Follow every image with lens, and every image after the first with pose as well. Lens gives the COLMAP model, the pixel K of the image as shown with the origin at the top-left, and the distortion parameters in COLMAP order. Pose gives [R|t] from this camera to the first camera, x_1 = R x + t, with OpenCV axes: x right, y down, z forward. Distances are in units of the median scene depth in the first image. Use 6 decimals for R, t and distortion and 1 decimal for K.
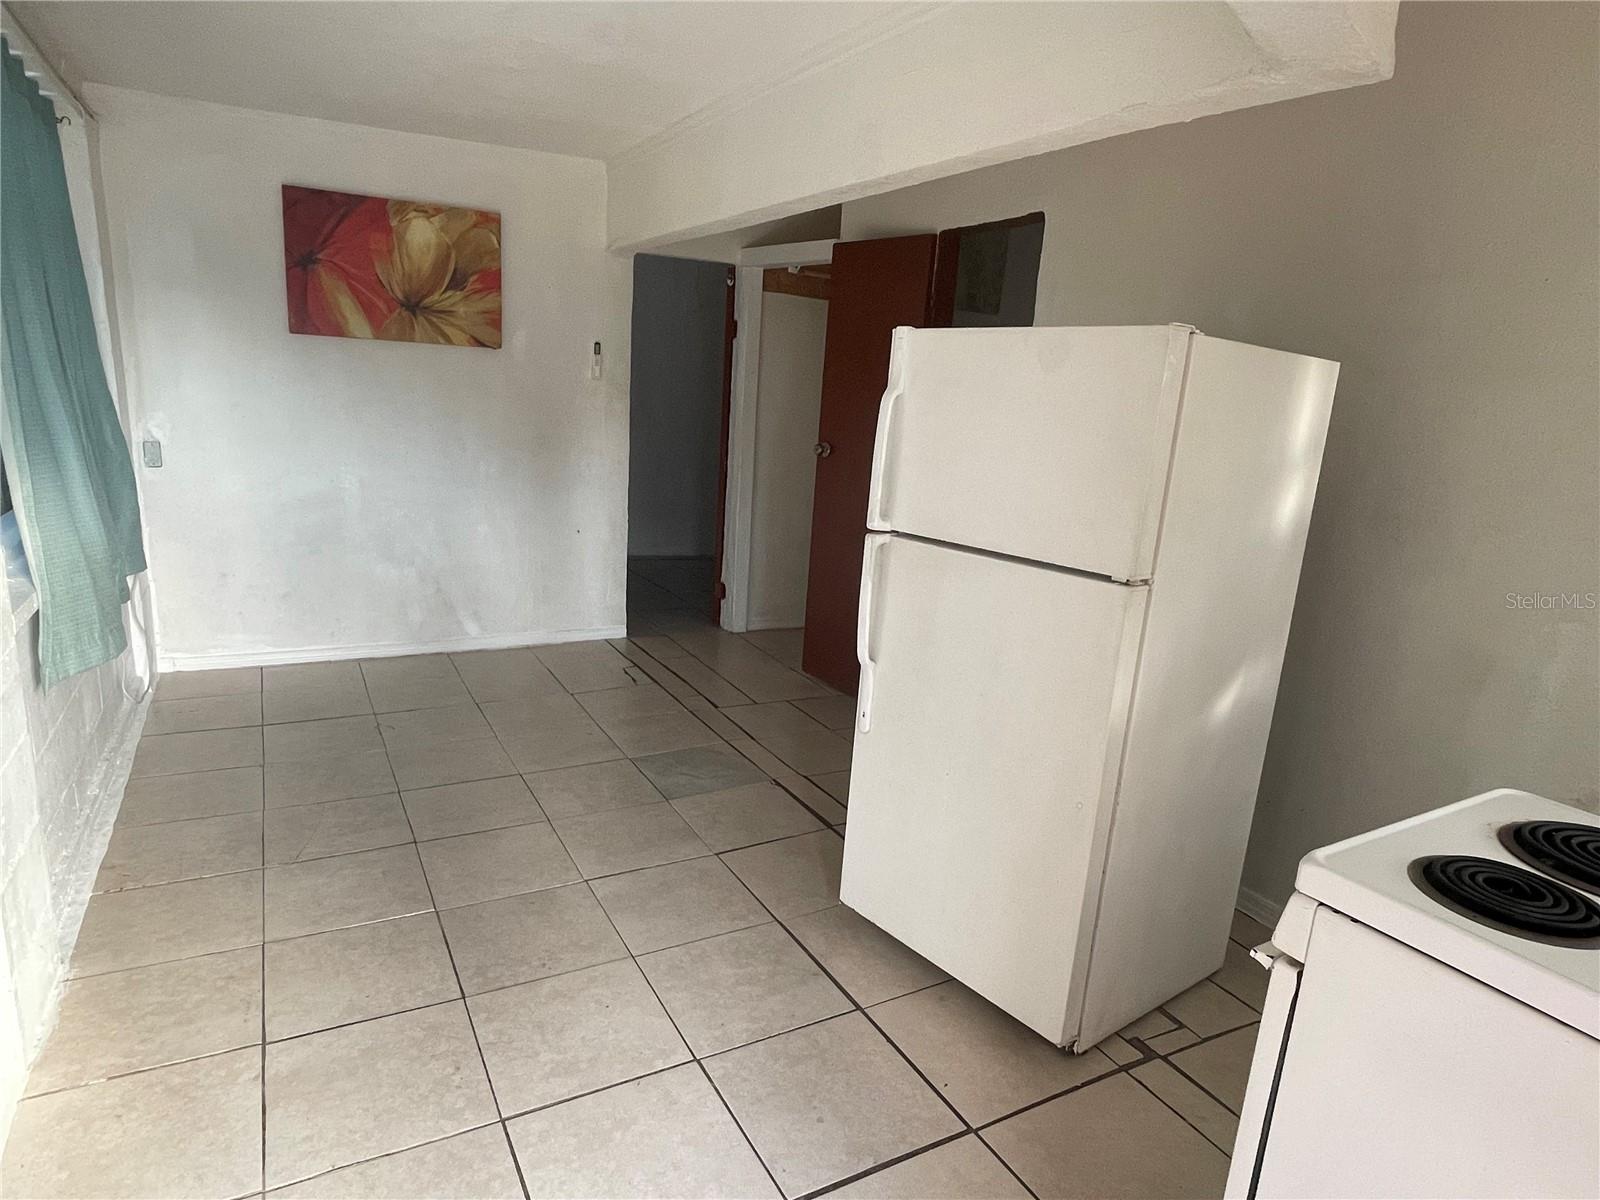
lens RADIAL K [[937.7, 0, 795.4], [0, 937.7, 606.3], [0, 0, 1]] dist [0.005409, -0.007662]
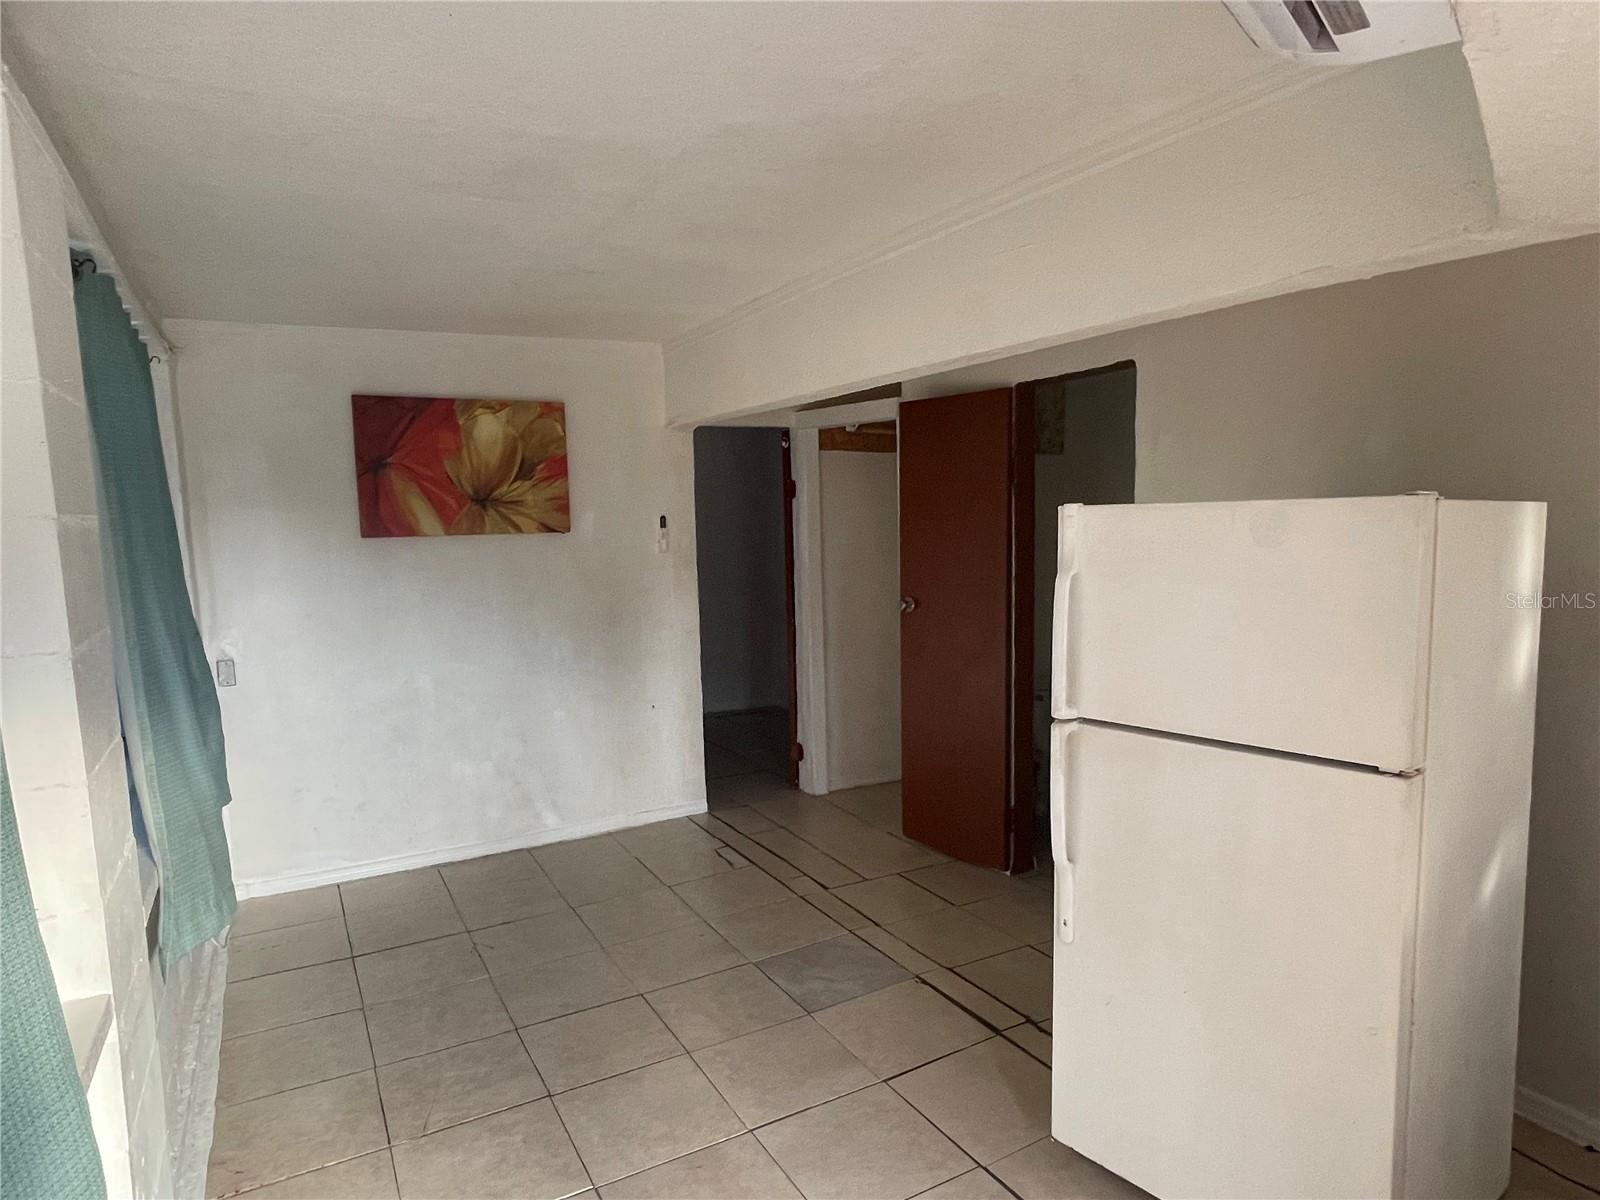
lens RADIAL K [[937.7, 0, 803.6], [0, 937.7, 612.3], [0, 0, 1]] dist [0.005409, -0.007662]
pose [[0.996197, -0.087105, -0.001965, -0.082053], [0.086106, 0.987714, -0.130408, -0.045484], [0.013300, 0.129743, 0.991458, 0.036361]]
